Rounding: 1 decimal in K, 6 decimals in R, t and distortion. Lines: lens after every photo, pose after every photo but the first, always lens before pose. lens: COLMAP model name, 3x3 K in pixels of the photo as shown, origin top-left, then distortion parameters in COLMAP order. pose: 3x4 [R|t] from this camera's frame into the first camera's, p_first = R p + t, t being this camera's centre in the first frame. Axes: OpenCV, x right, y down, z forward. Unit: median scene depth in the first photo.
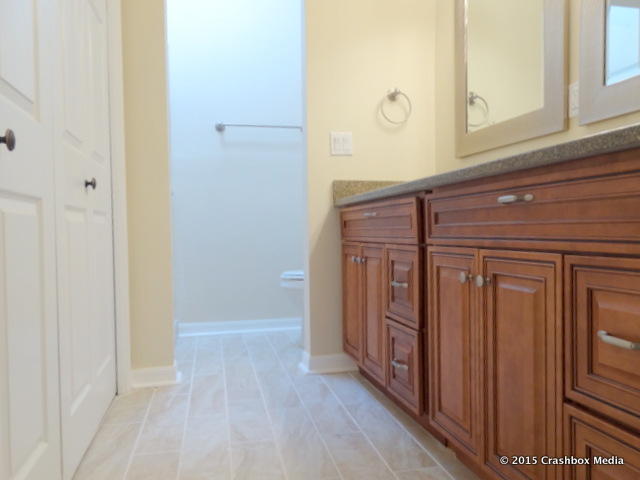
lens RADIAL K [[504.8, 0, 318.2], [0, 504.8, 240.7], [0, 0, 1]] dist [-0.007304, 0.003696]
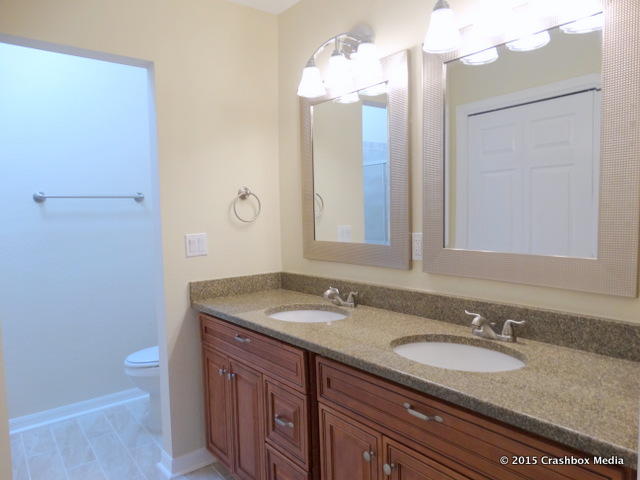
lens RADIAL K [[449.5, 0, 321.5], [0, 449.5, 239.0], [0, 0, 1]] dist [-0.004818, -0.000582]
pose [[0.904591, -0.034590, 0.424875, -0.111155], [0.020453, 0.999076, 0.037792, -0.235534], [-0.425790, -0.025497, 0.904463, 0.077716]]
